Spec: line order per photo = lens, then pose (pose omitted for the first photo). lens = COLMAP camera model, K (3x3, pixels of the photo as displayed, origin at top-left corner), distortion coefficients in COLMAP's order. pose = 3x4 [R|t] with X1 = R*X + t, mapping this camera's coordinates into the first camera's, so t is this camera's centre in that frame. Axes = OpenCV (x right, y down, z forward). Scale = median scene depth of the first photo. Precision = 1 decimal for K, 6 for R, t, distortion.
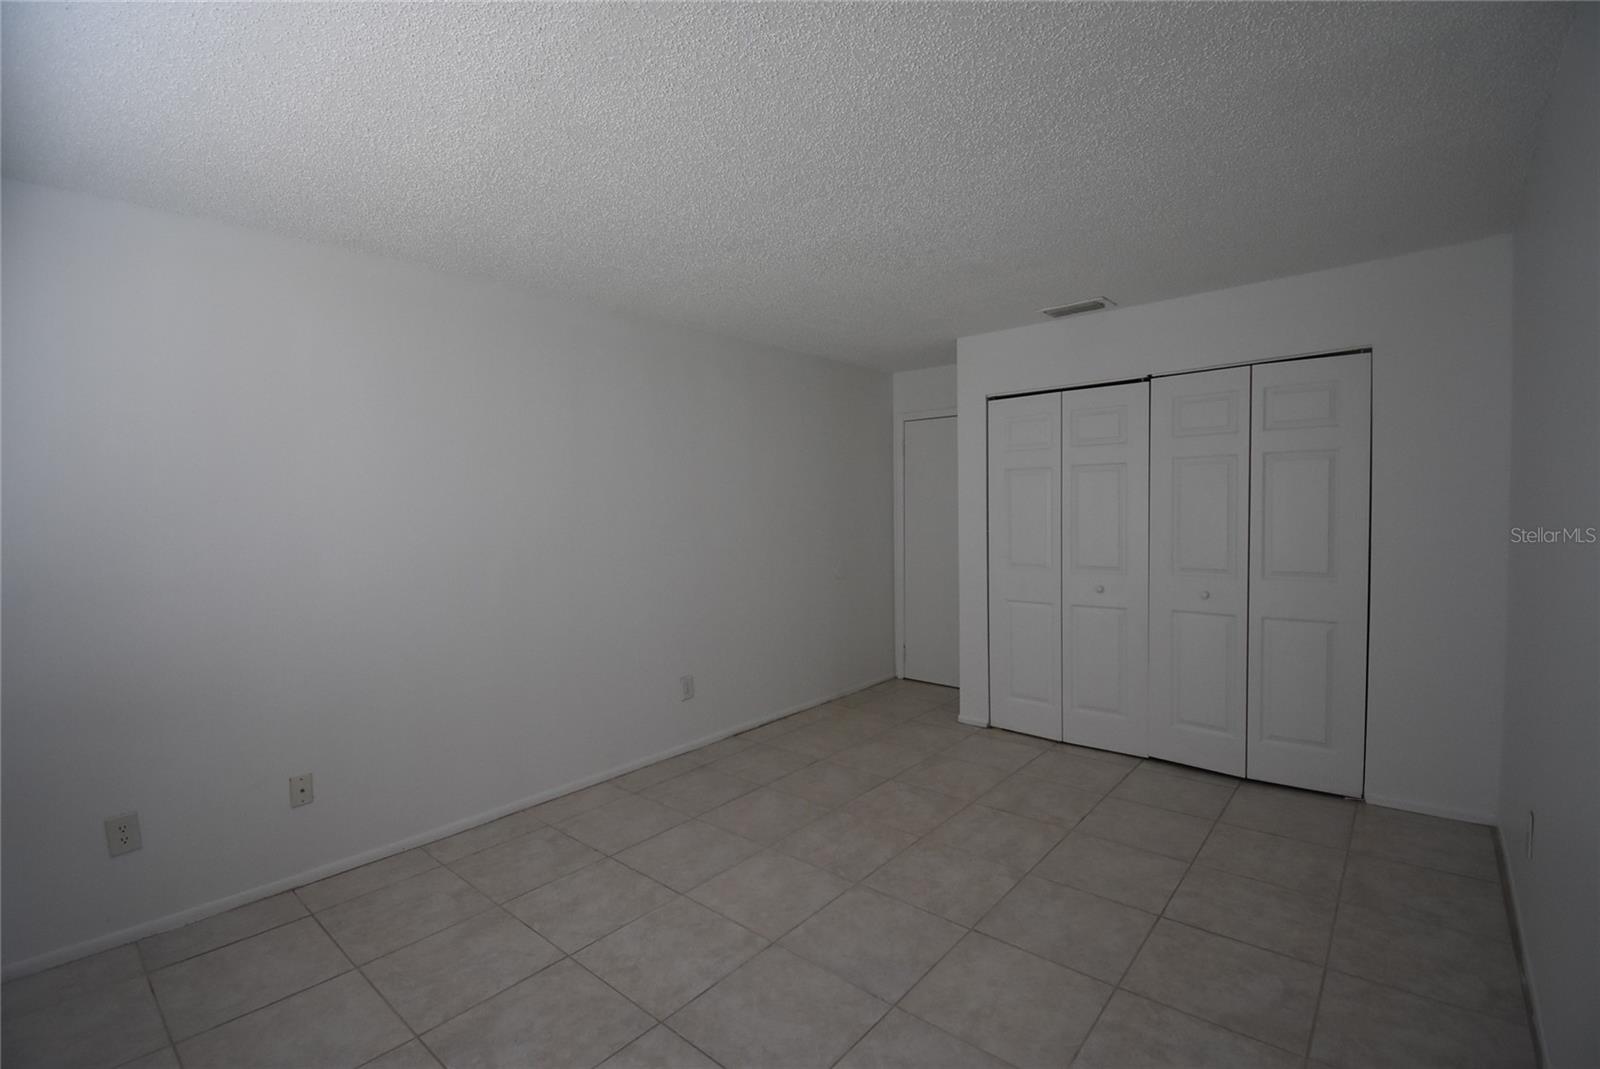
lens RADIAL K [[715.2, 0, 819.7], [0, 715.2, 534.5], [0, 0, 1]] dist [0.000209, 0.000028]
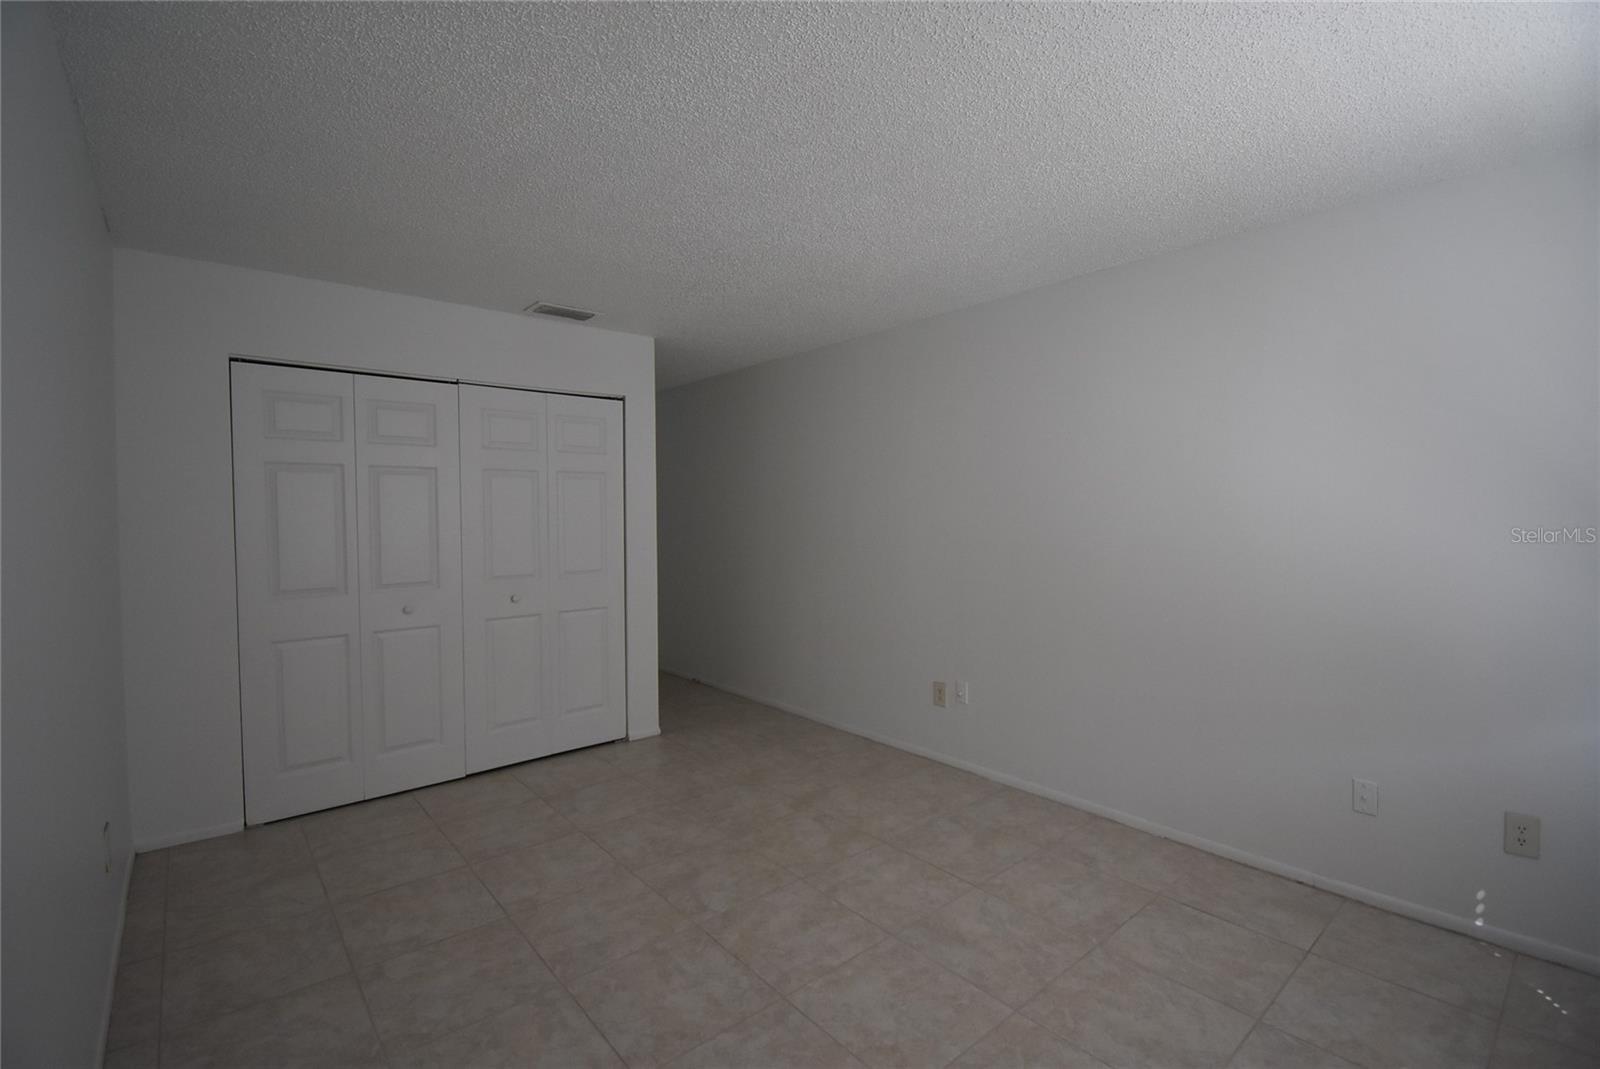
lens RADIAL K [[715.2, 0, 819.7], [0, 715.2, 534.5], [0, 0, 1]] dist [0.000209, 0.000028]
pose [[0.156803, -0.017433, 0.987476, -0.474185], [0.034538, 0.999329, 0.012158, -0.010117], [-0.987026, 0.032199, 0.157299, 0.425693]]
